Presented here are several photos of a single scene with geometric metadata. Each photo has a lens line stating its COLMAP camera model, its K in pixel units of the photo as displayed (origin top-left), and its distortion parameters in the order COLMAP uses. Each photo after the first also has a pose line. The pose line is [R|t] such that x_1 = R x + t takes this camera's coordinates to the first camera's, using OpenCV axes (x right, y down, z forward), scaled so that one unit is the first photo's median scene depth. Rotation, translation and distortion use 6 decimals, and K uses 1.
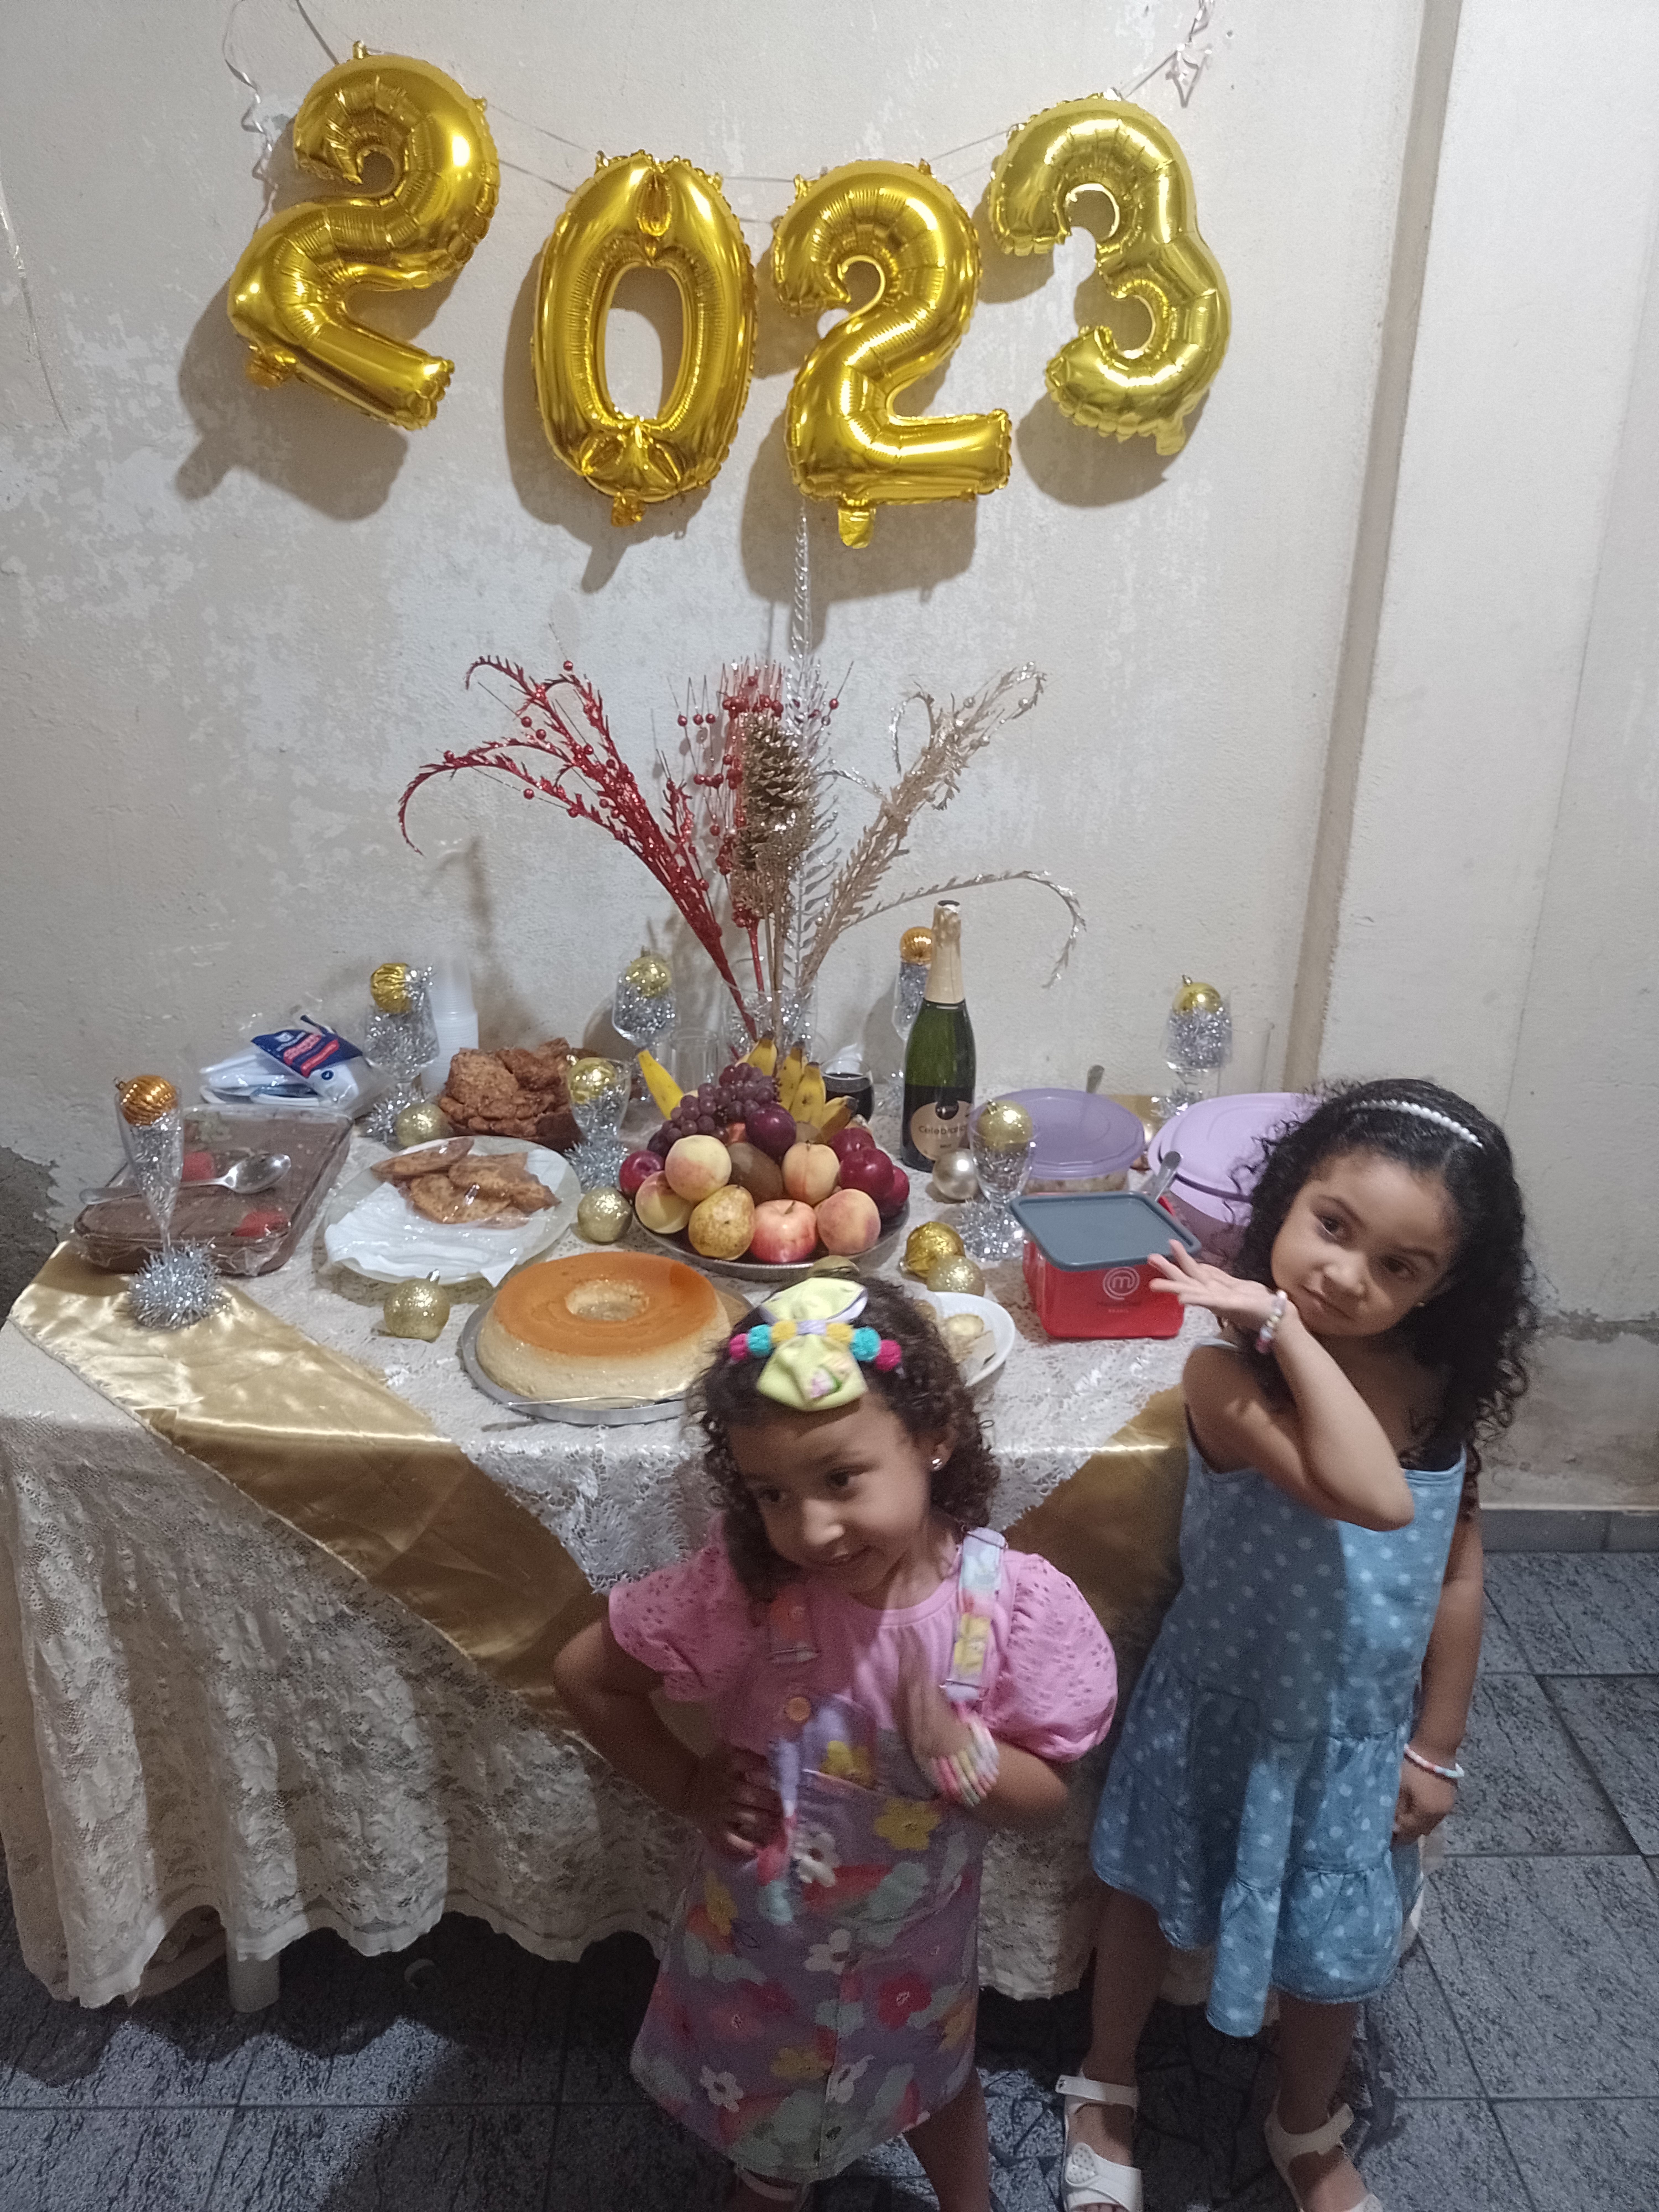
lens RADIAL K [[1638.4, 0, 830.3], [0, 1638.4, 1135.2], [0, 0, 1]] dist [0.025947, -0.032145]
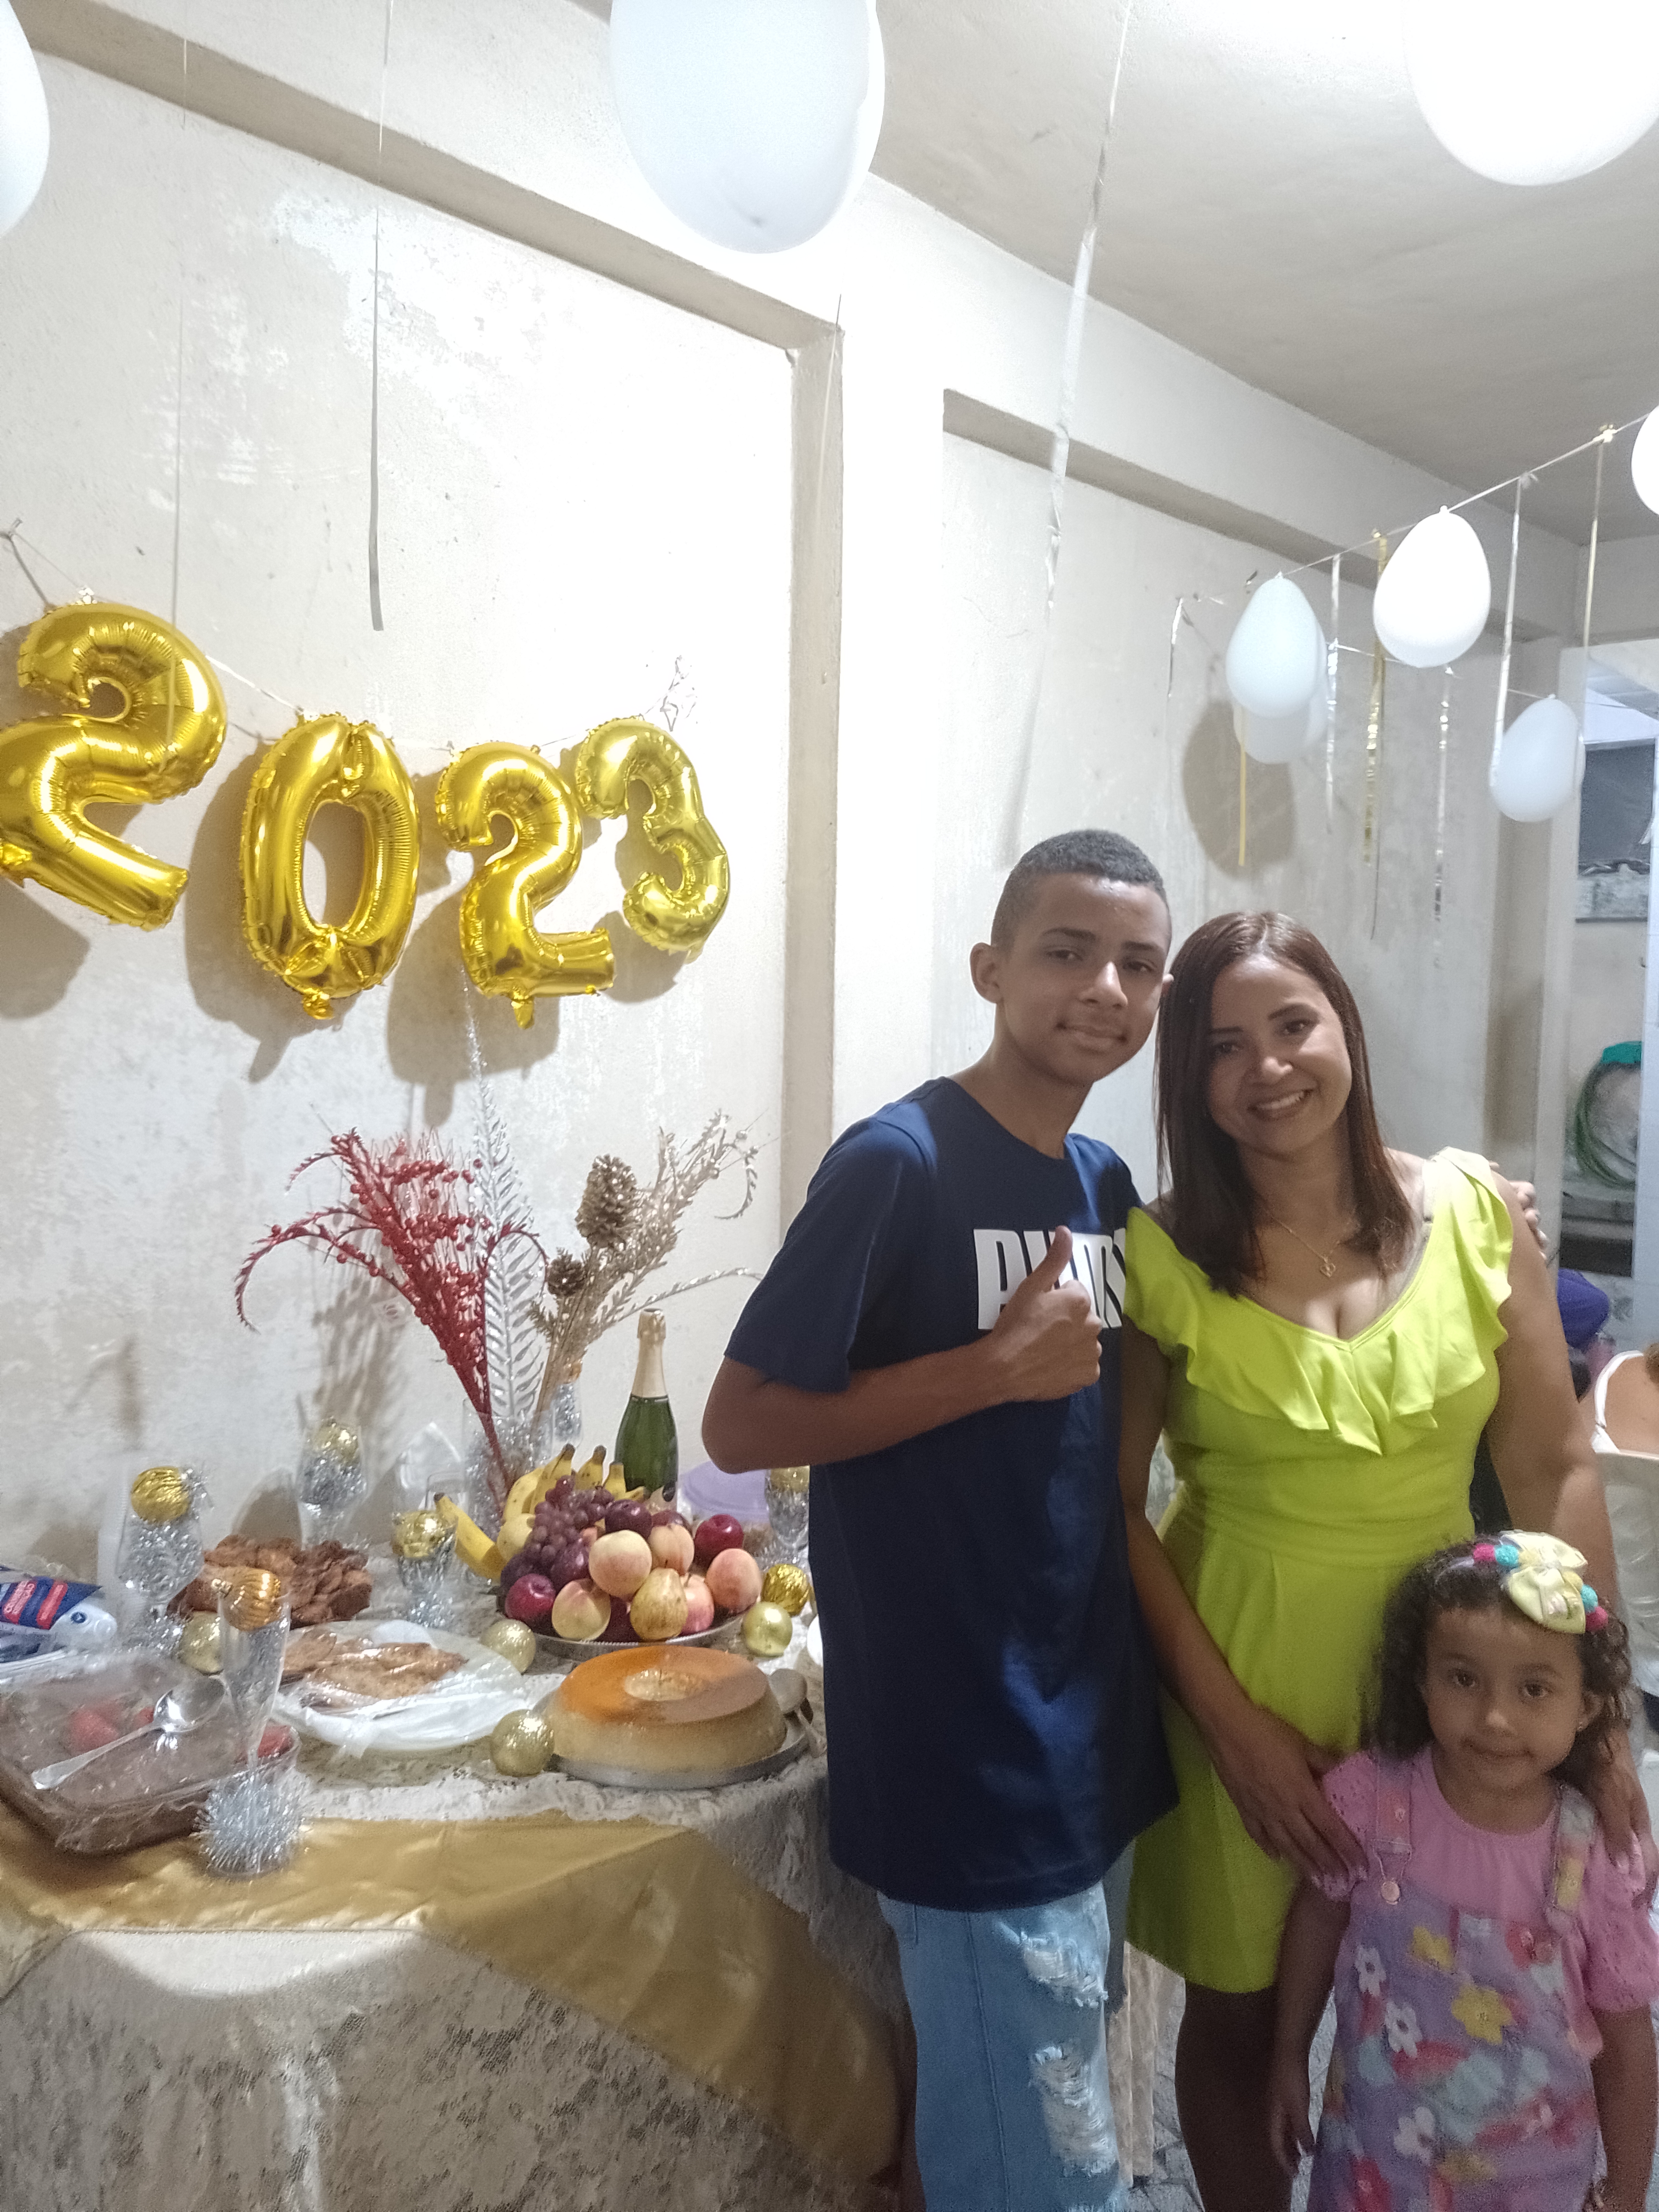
lens RADIAL K [[1666.9, 0, 864.3], [0, 1666.9, 1129.0], [0, 0, 1]] dist [0.027707, -0.027243]
pose [[0.693472, -0.059371, 0.718033, -0.641032], [0.277837, 0.941554, -0.190480, 0.003794], [-0.664758, 0.331589, 0.669437, 0.055432]]
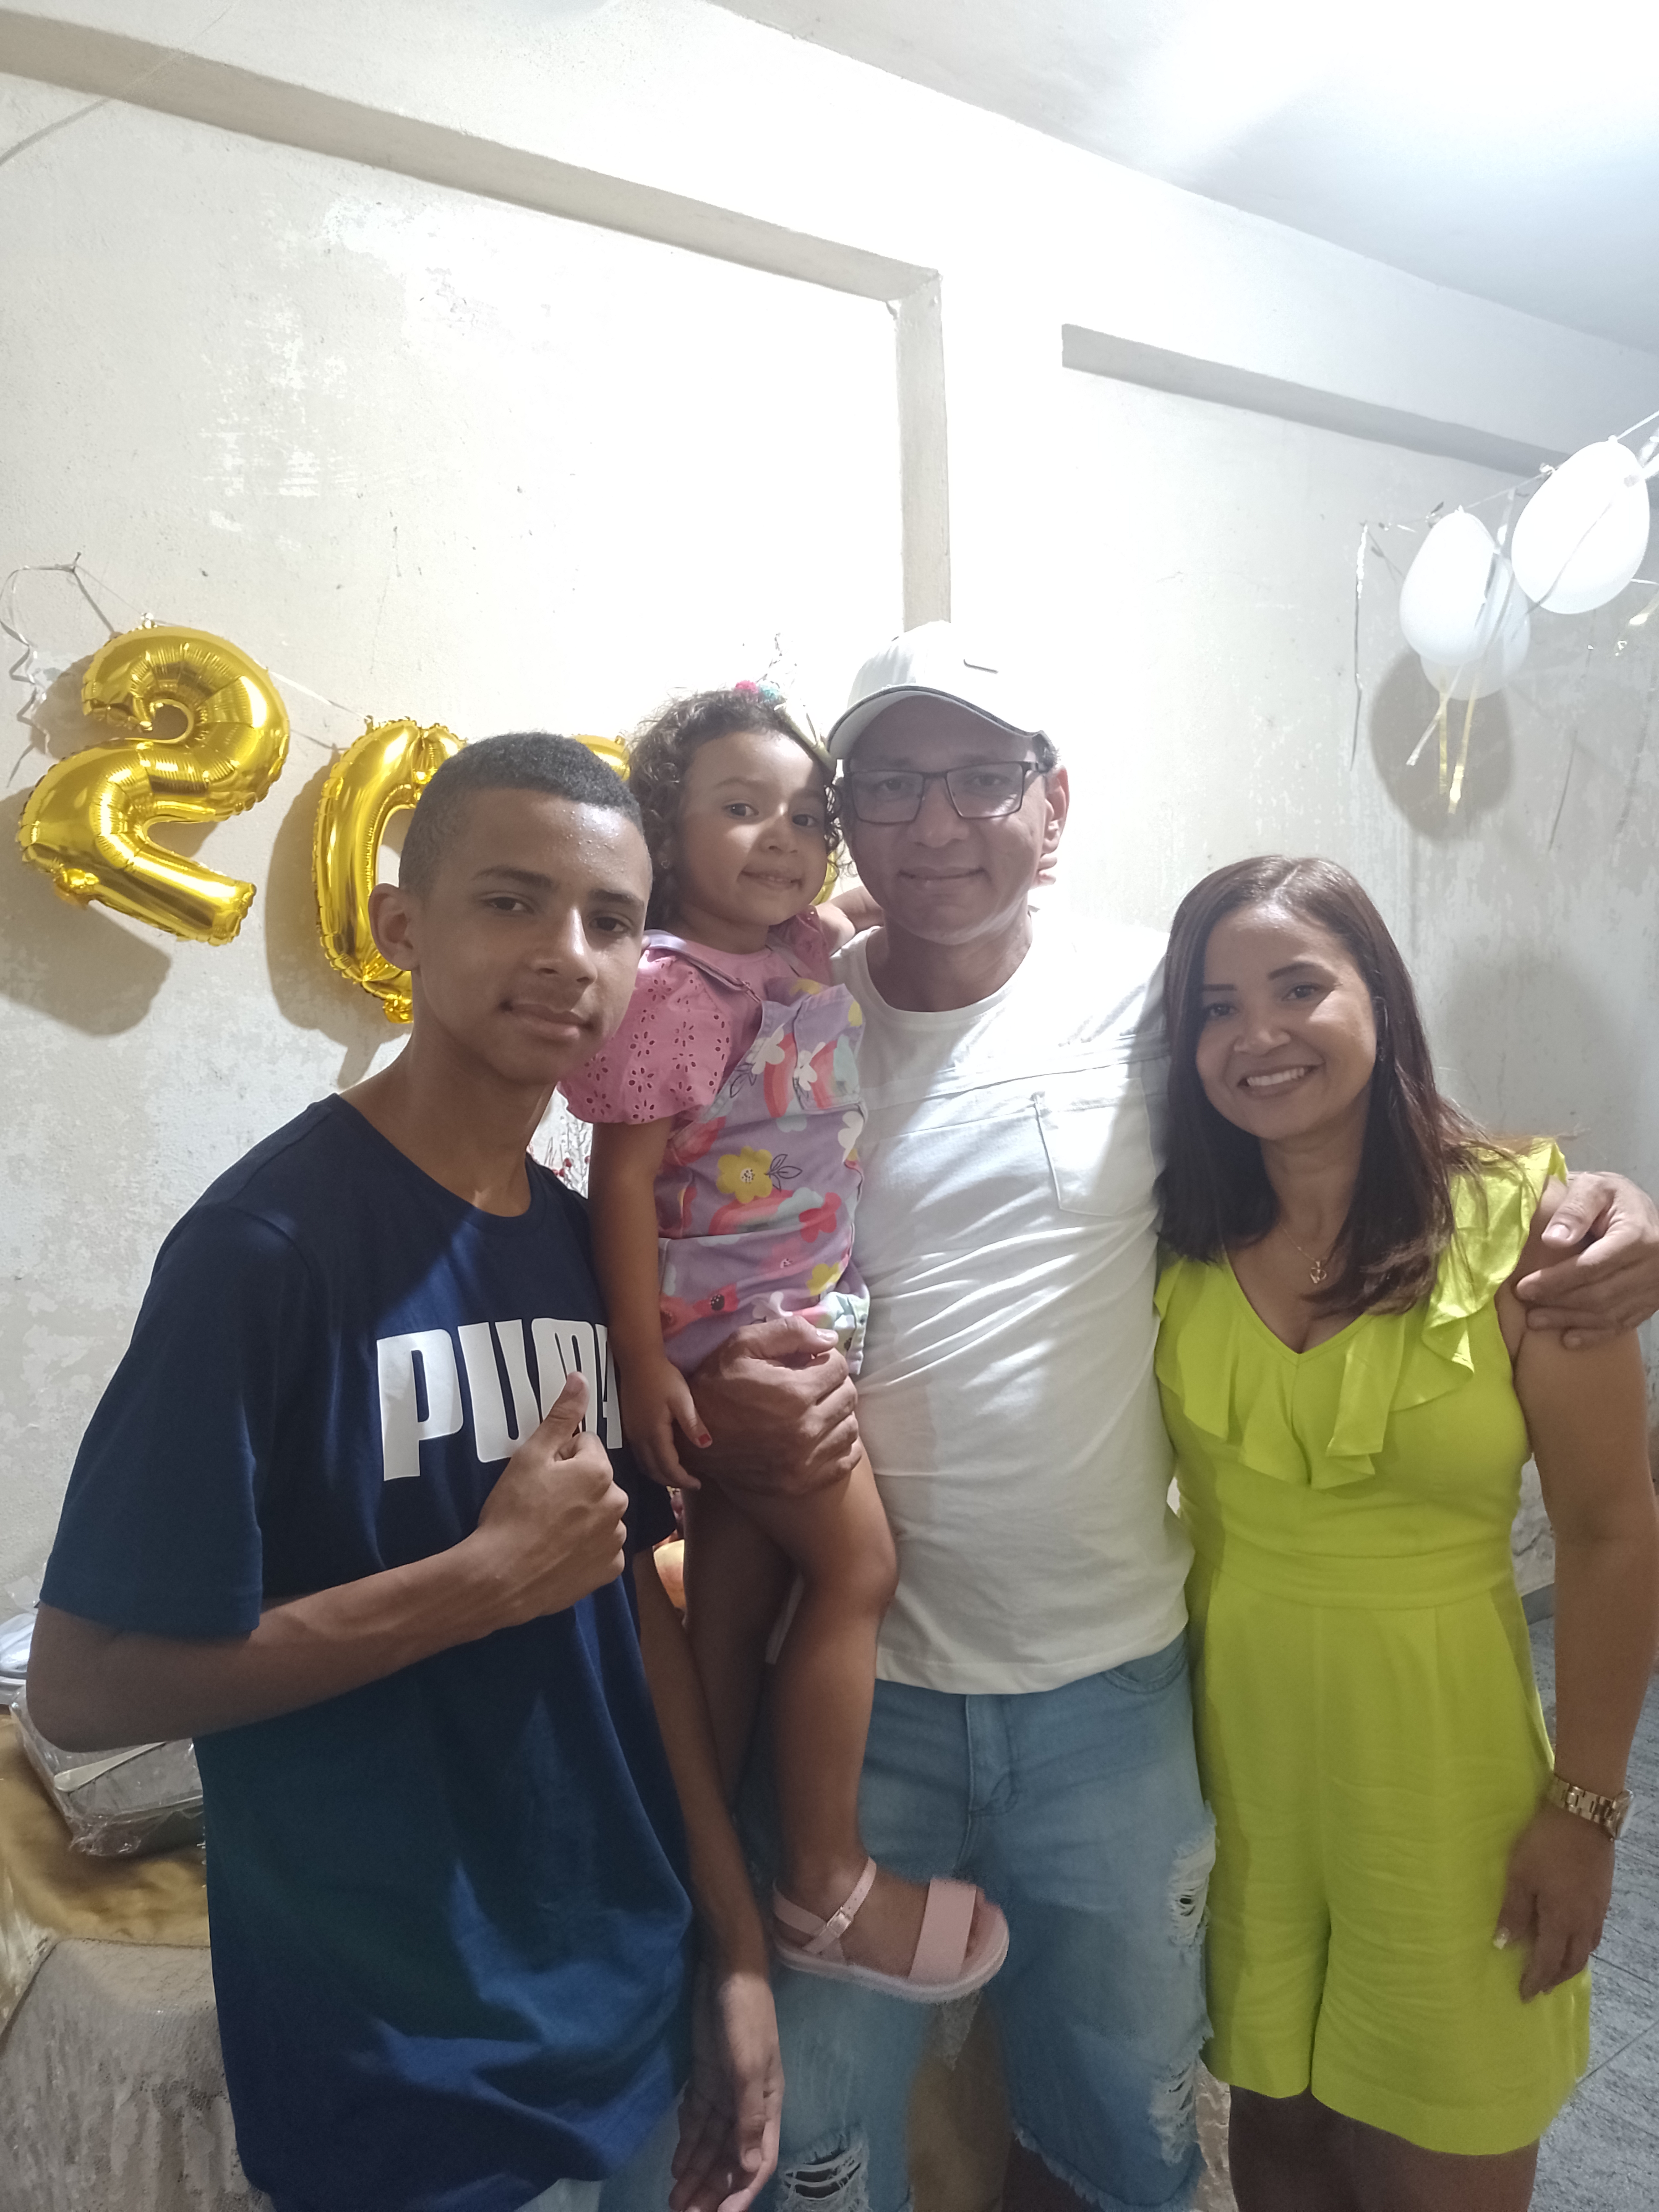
lens RADIAL K [[1598.1, 0, 829.4], [0, 1598.1, 1142.3], [0, 0, 1]] dist [0.004608, -0.005505]
pose [[0.827269, -0.094559, 0.553791, -0.463326], [0.259964, 0.938283, -0.228131, 0.015188], [-0.498041, 0.332691, 0.800794, 0.043174]]
